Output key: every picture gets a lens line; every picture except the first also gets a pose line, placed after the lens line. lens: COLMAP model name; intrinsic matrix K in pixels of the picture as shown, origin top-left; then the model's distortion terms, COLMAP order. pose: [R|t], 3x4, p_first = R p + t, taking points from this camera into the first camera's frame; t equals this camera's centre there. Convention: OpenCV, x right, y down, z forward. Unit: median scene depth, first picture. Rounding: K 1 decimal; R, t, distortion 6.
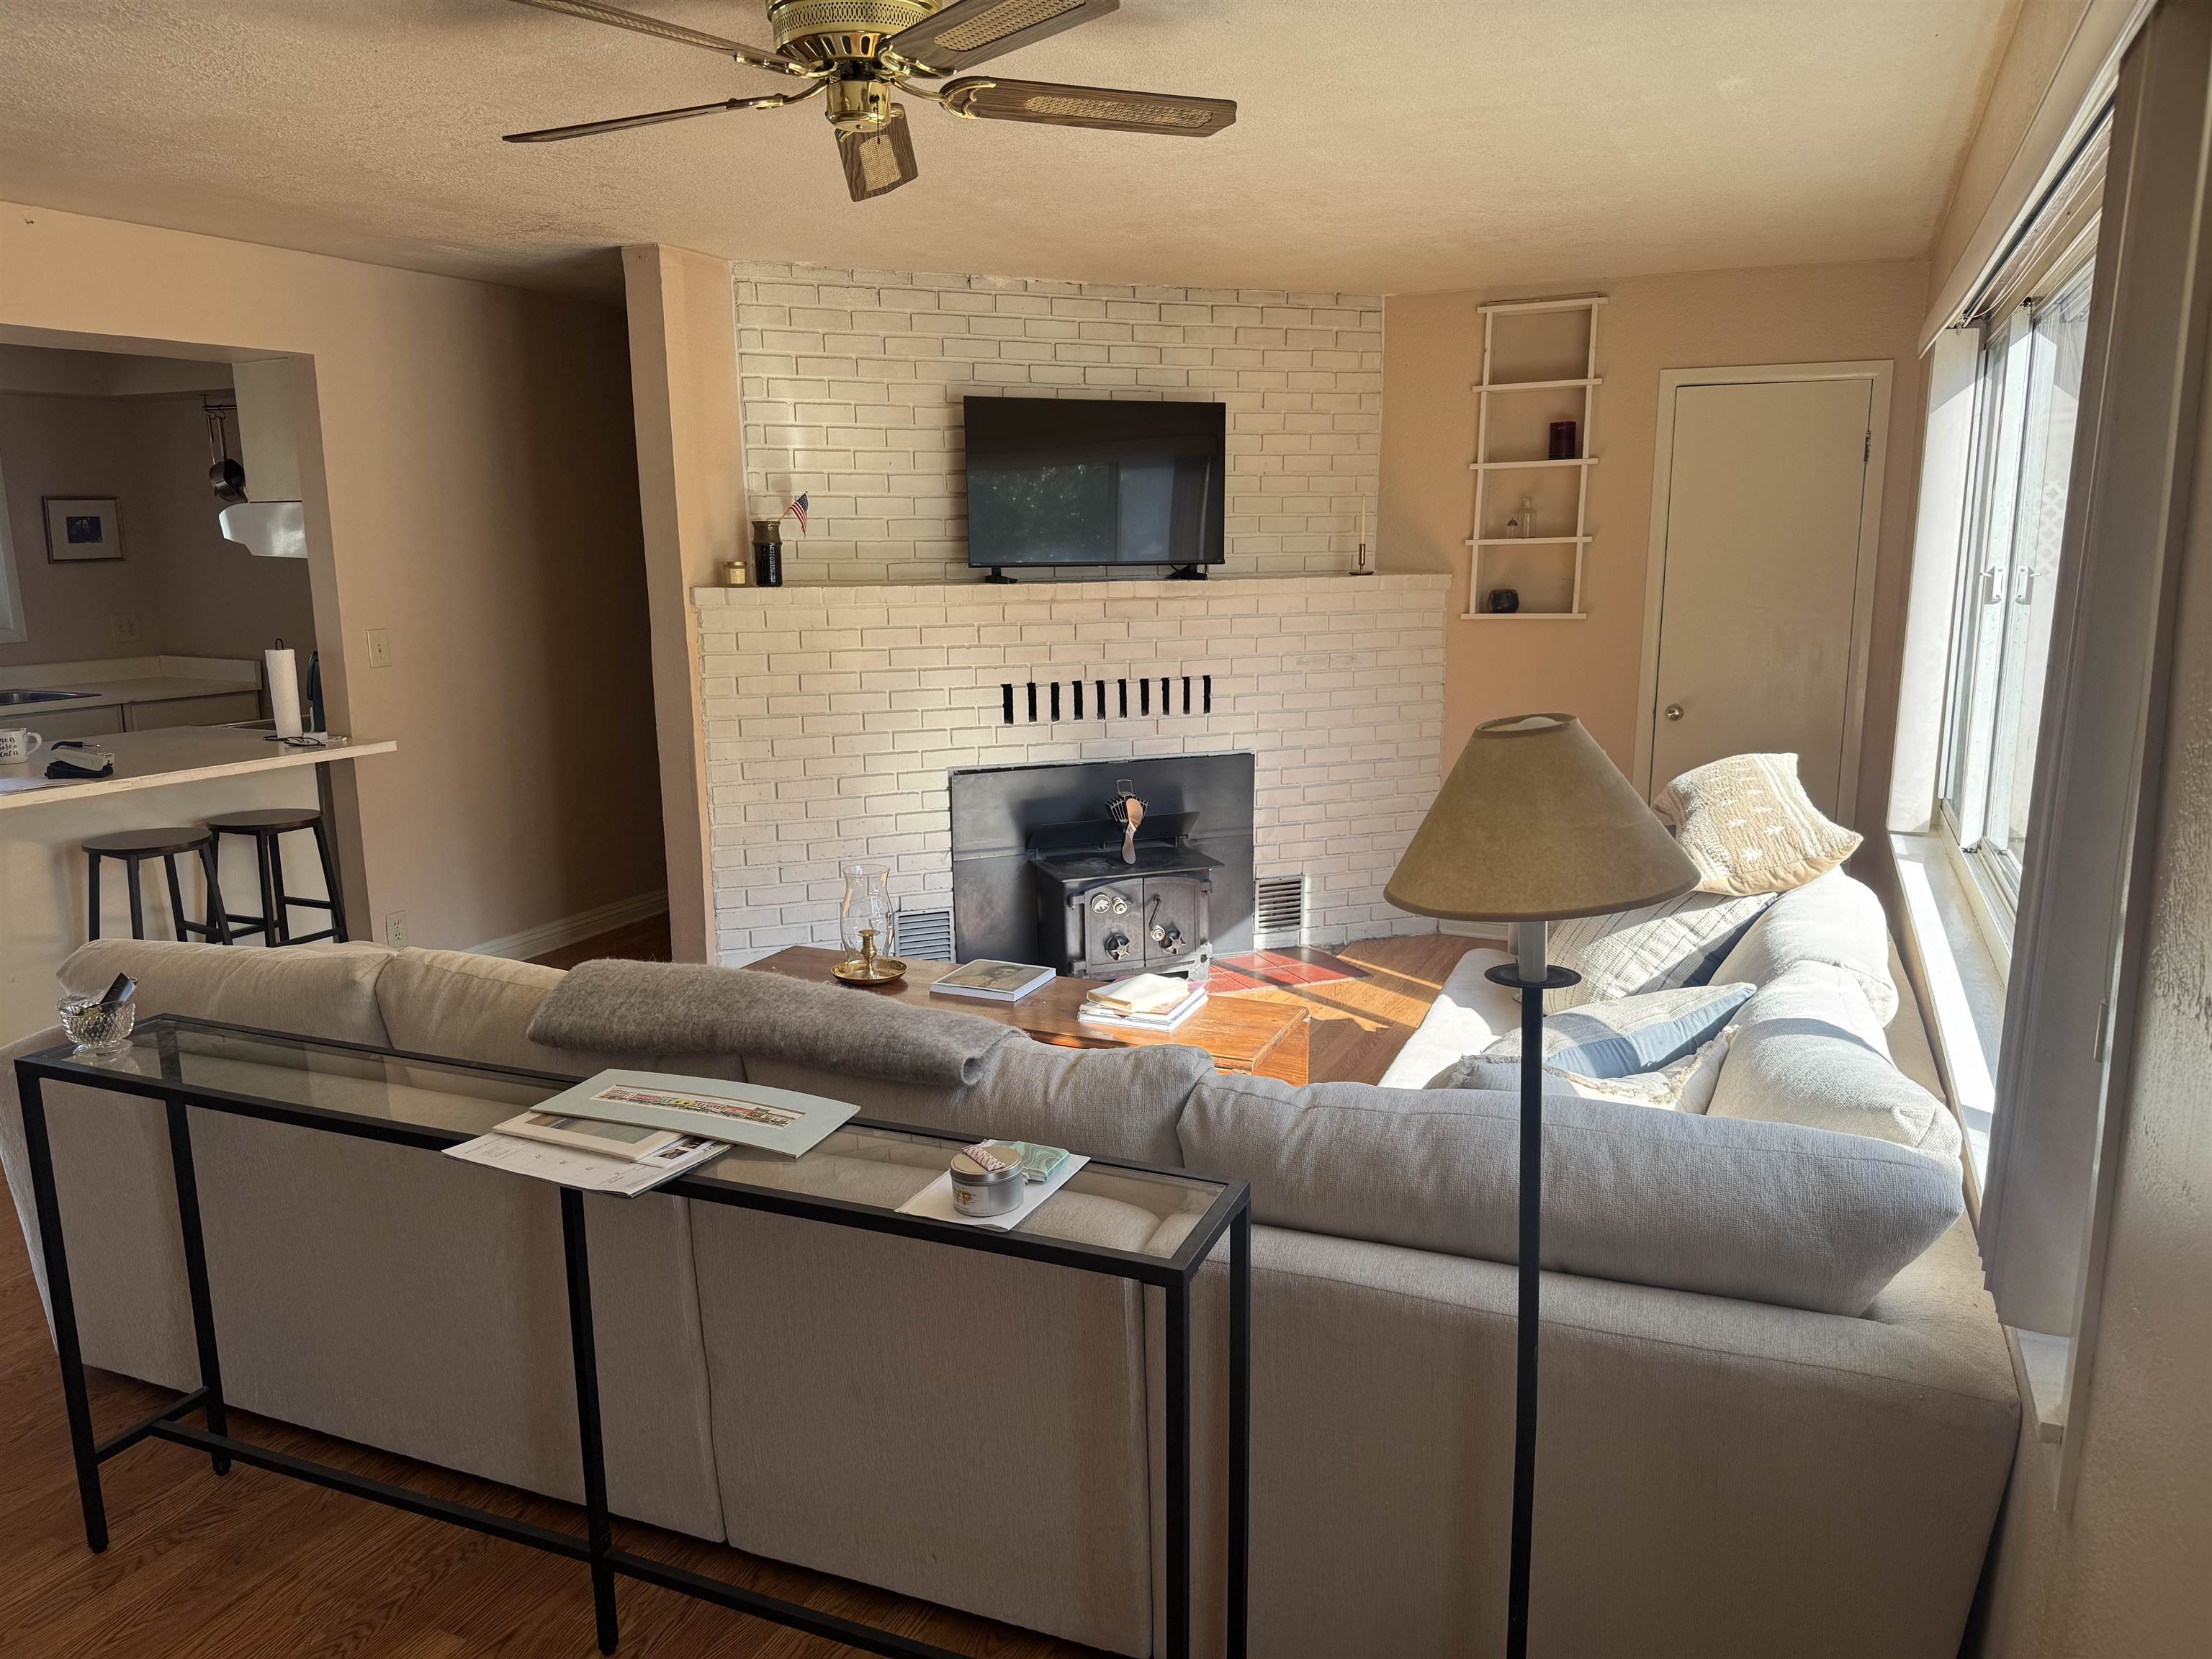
lens RADIAL K [[1489.1, 0, 1106.0], [0, 1489.1, 829.5], [0, 0, 1]] dist [0.072406, 0.004159]
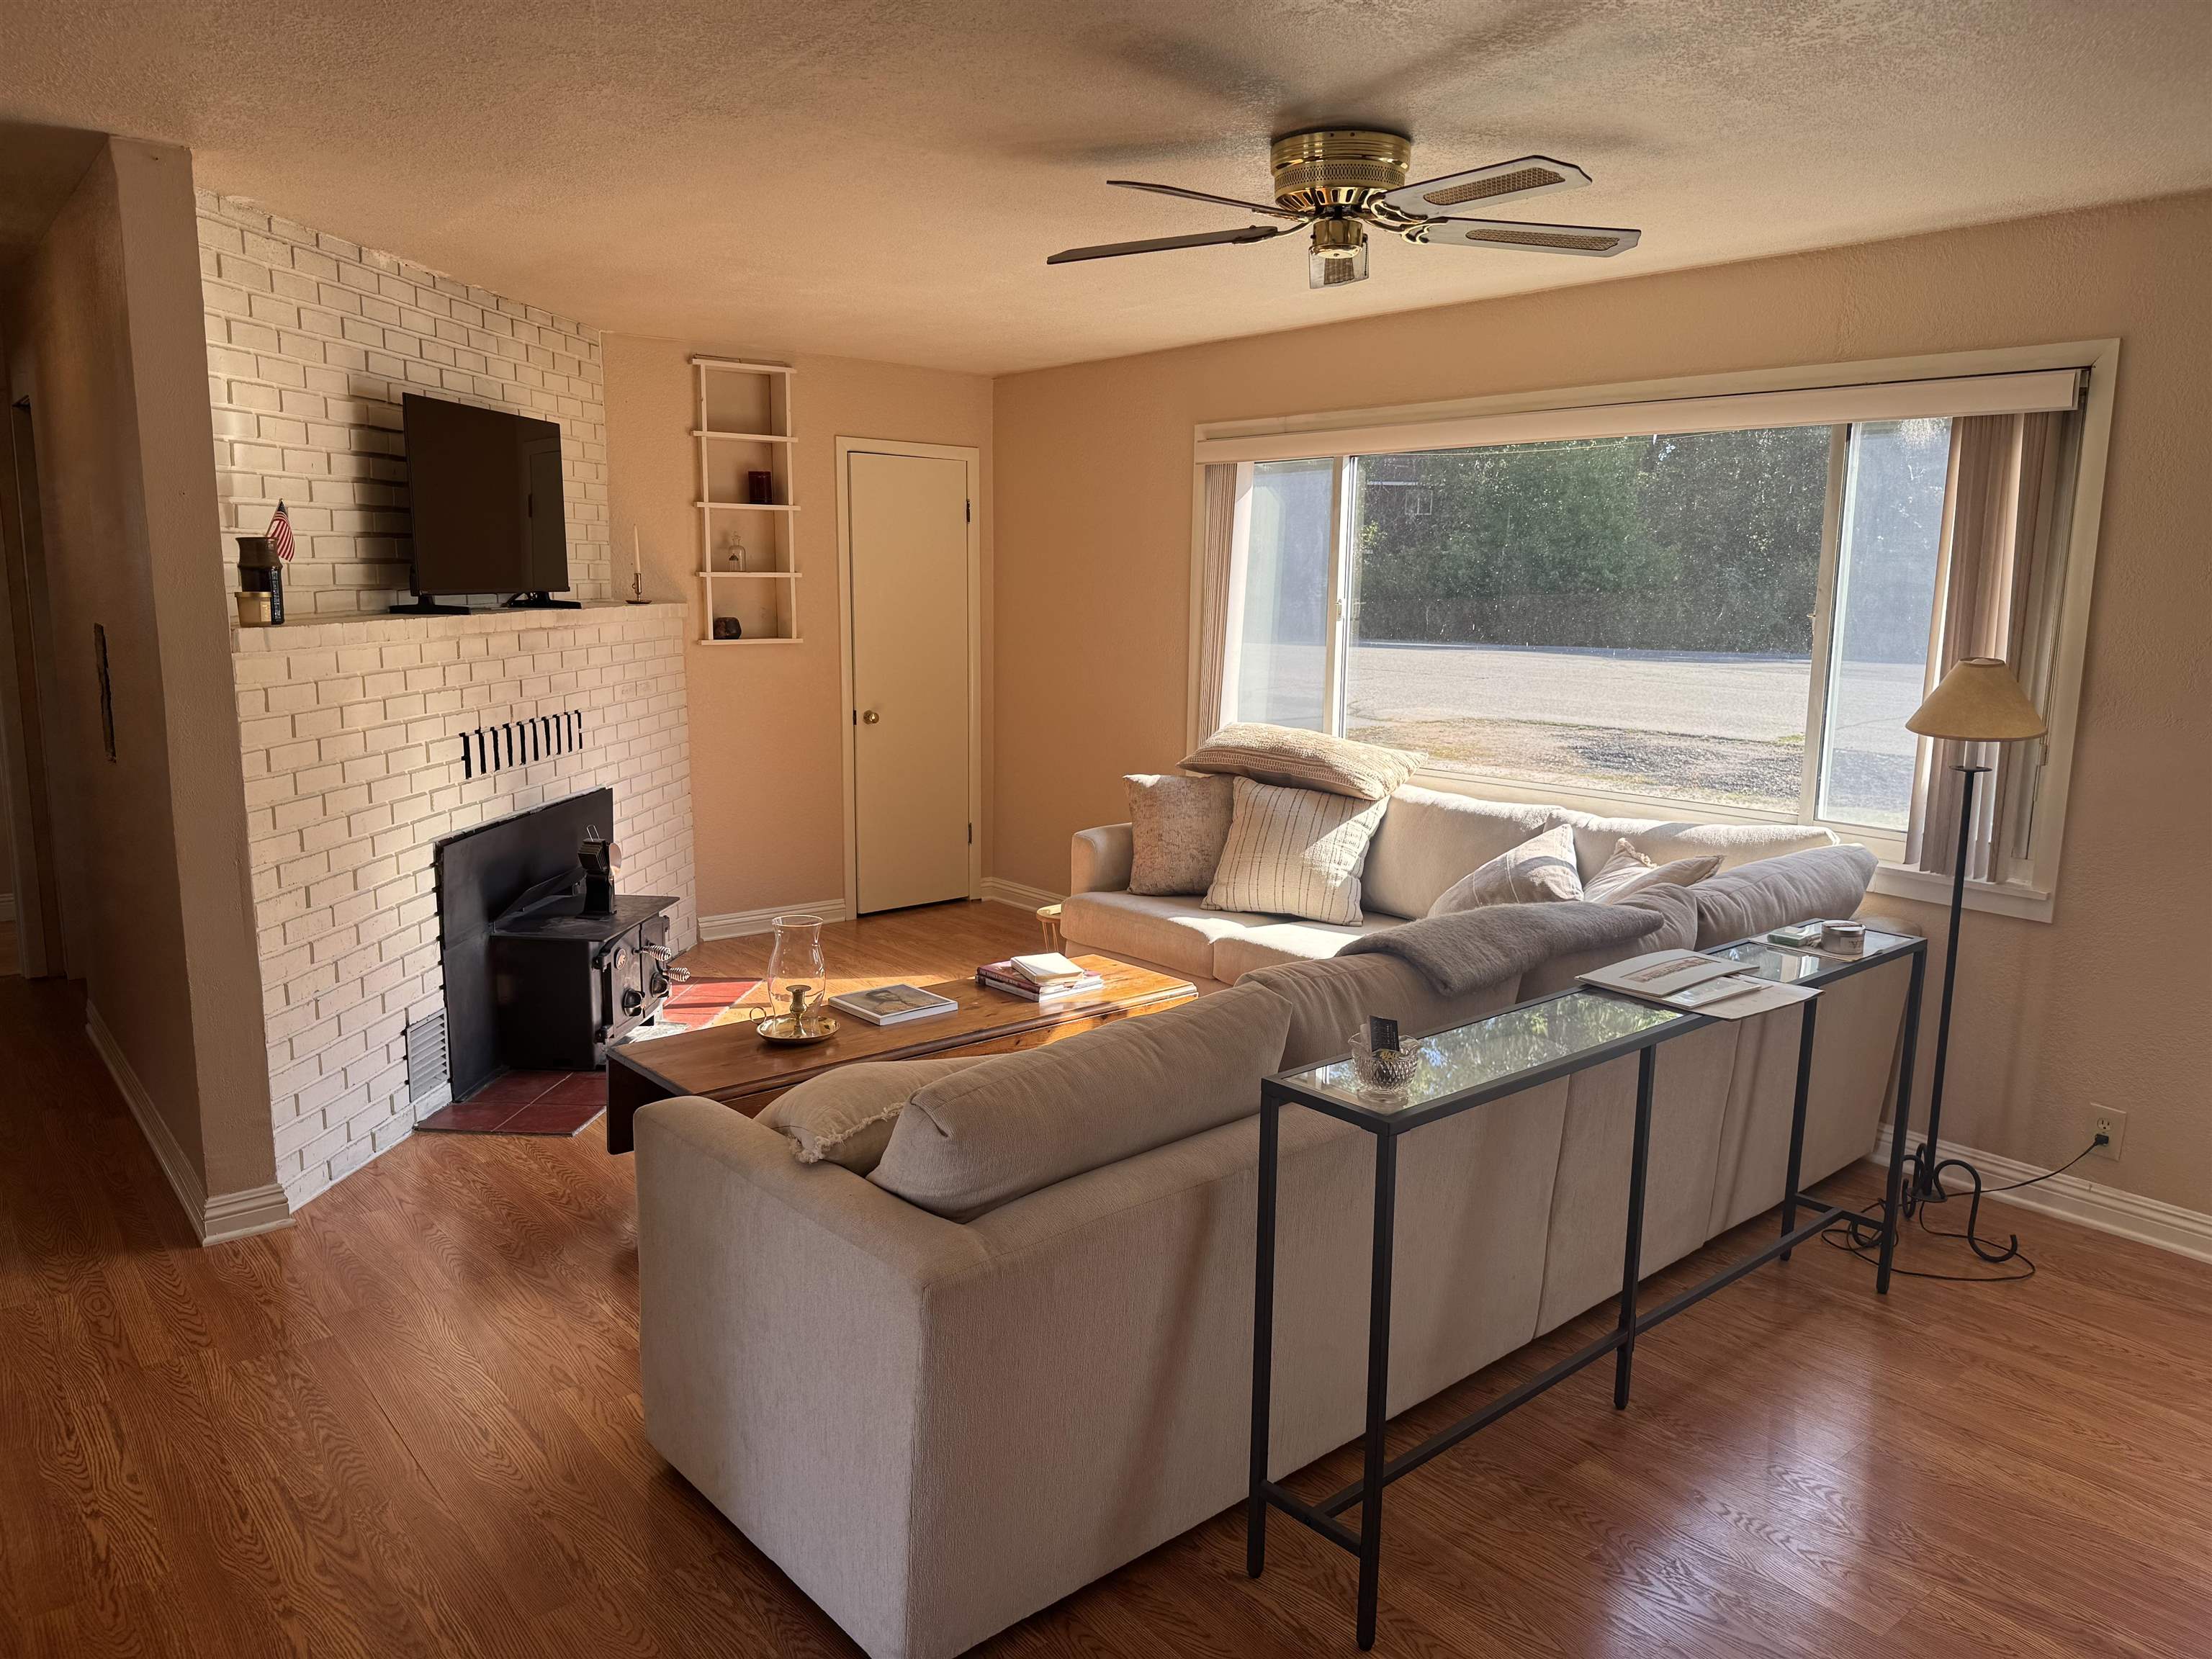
lens RADIAL K [[1495.9, 0, 1106.0], [0, 1495.9, 829.5], [0, 0, 1]] dist [0.067255, -0.143101]
pose [[0.462300, -0.136995, 0.876077, -0.637017], [0.153706, 0.985418, 0.072983, -0.048505], [-0.873300, 0.100918, 0.476616, 0.270328]]
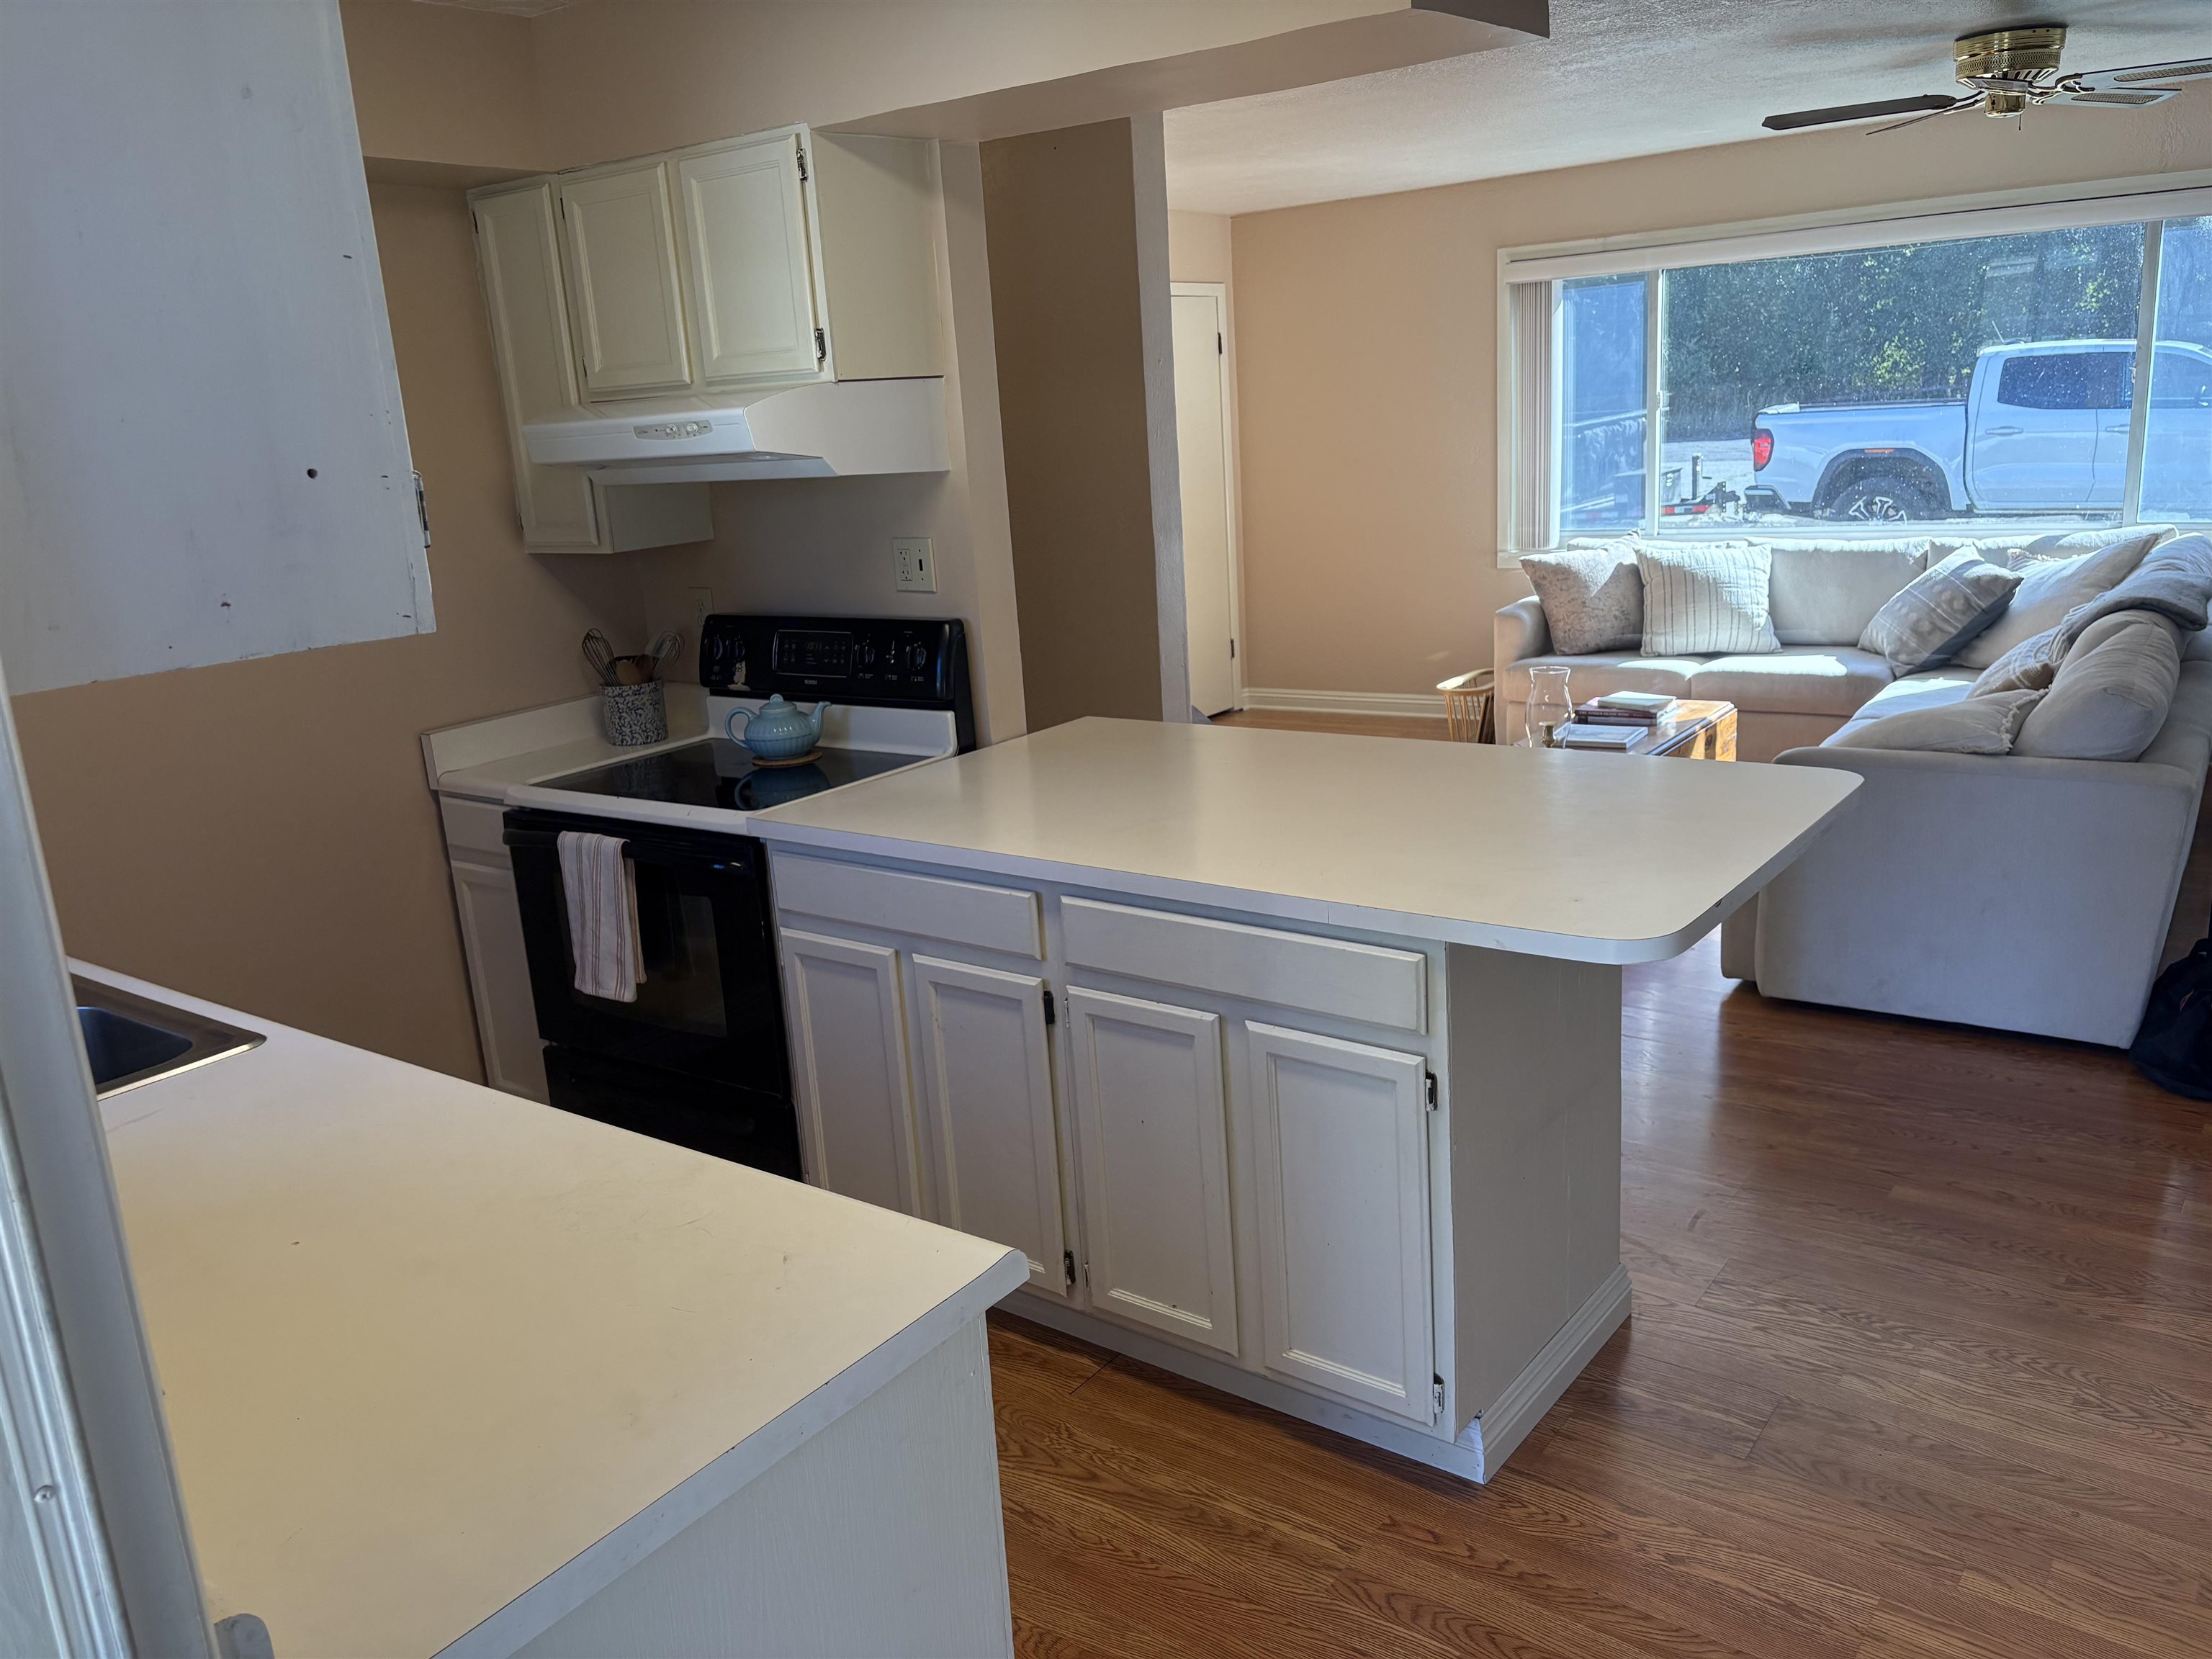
lens RADIAL K [[1639.2, 0, 1106.0], [0, 1639.2, 829.5], [0, 0, 1]] dist [-0.009696, 0.007673]
pose [[0.248553, -0.254823, 0.934498, -1.078892], [0.248611, 0.949238, 0.192718, -0.136281], [-0.936170, 0.184426, 0.299287, 0.695618]]
